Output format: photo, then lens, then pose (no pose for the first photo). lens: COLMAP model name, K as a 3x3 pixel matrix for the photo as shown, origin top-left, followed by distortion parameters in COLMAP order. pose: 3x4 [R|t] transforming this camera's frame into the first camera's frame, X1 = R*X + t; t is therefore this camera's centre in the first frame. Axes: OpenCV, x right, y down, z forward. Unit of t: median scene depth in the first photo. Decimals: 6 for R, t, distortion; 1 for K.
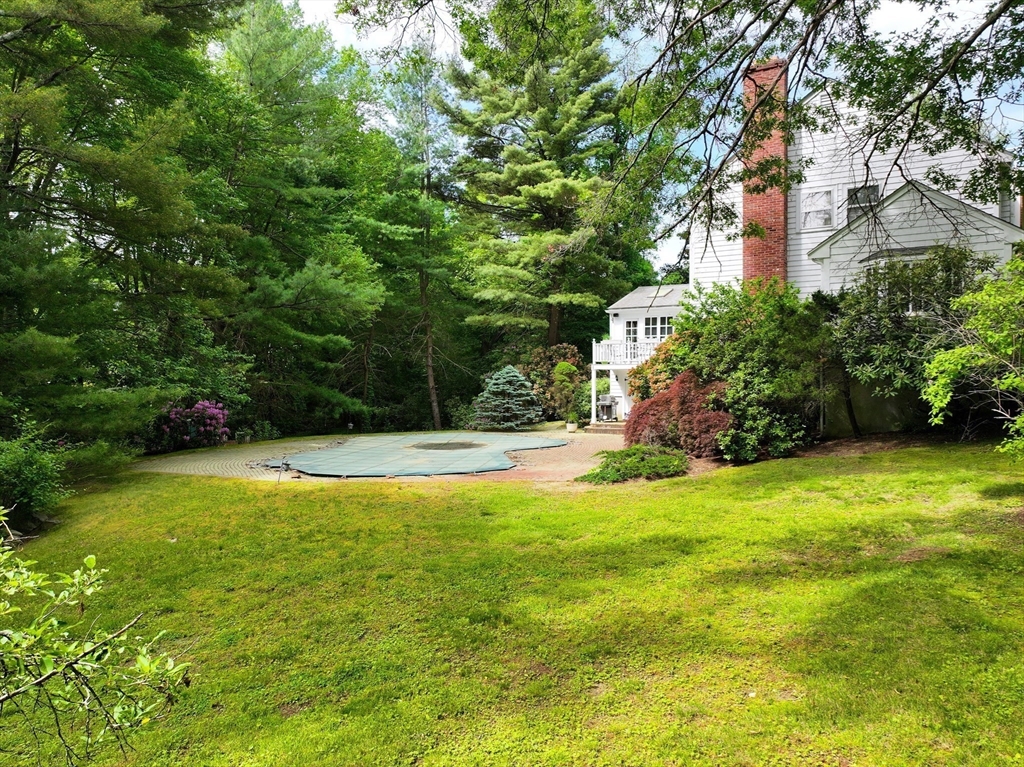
lens RADIAL K [[717.7, 0, 511.2], [0, 717.7, 384.9], [0, 0, 1]] dist [0.011610, 0.009159]
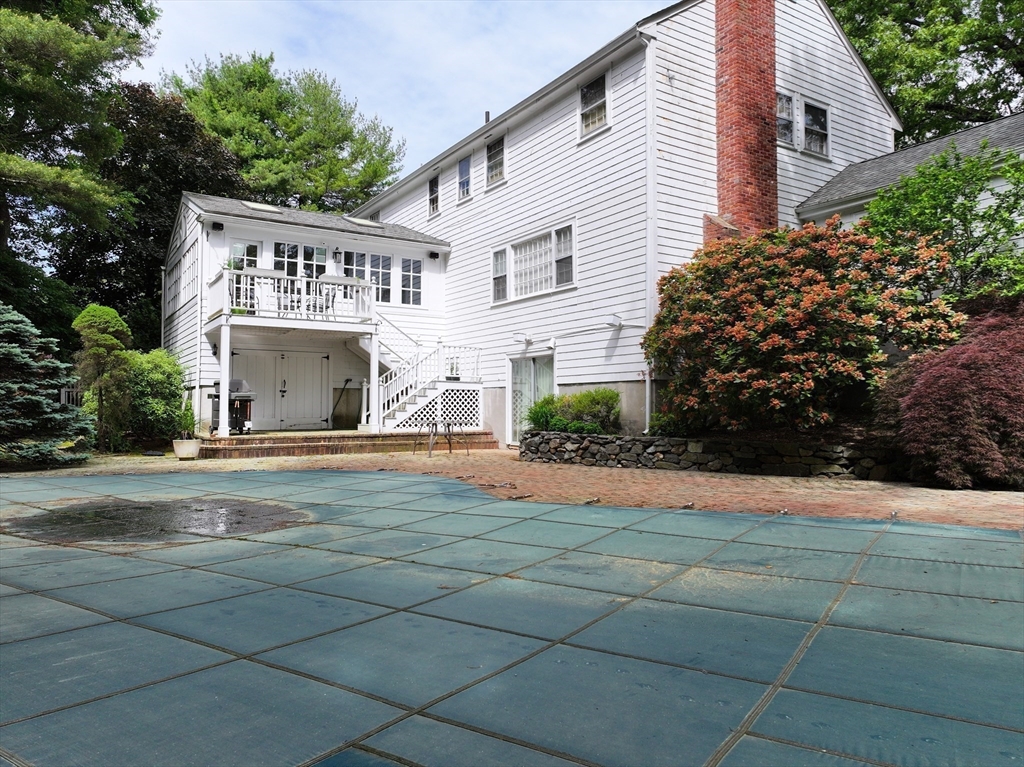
lens RADIAL K [[717.7, 0, 513.7], [0, 717.7, 380.3], [0, 0, 1]] dist [0.011610, 0.009159]
pose [[0.449706, 0.040971, 0.892237, -0.212790], [0.001470, 0.998912, -0.046610, 0.036550], [-0.893175, 0.022272, 0.449156, 0.585743]]
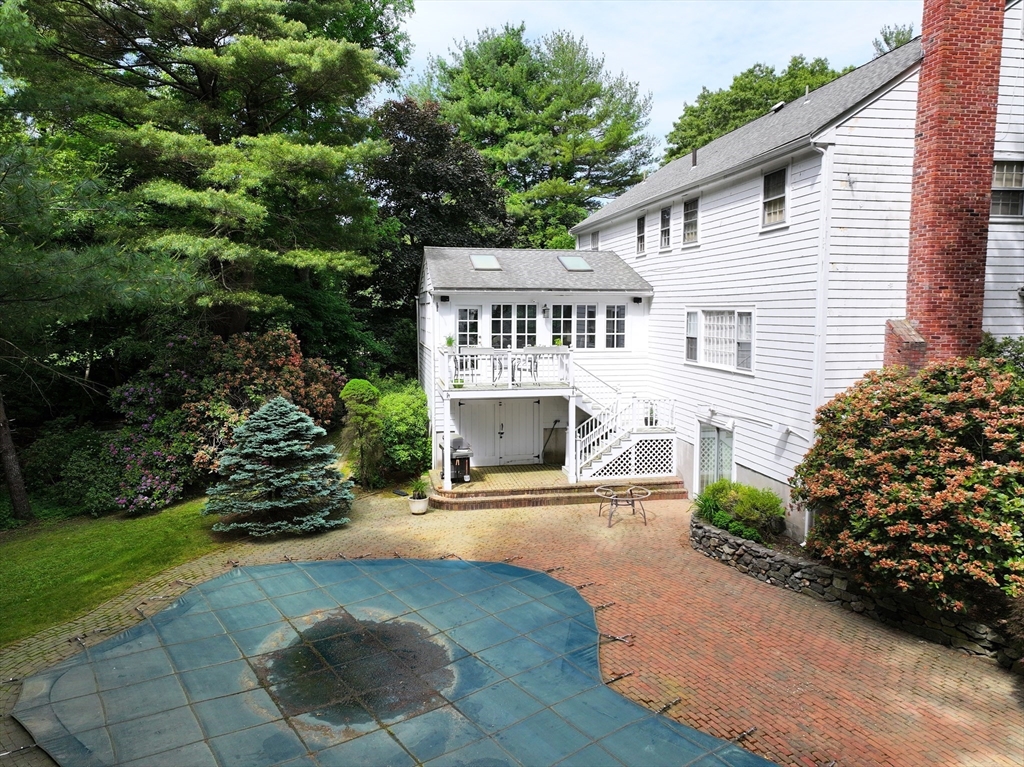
lens RADIAL K [[717.7, 0, 518.2], [0, 717.7, 382.2], [0, 0, 1]] dist [0.011610, 0.009159]
pose [[0.742994, -0.065318, 0.666103, -0.213683], [0.001928, 0.995431, 0.095462, -0.084848], [-0.669295, -0.069643, 0.739726, 0.510962]]
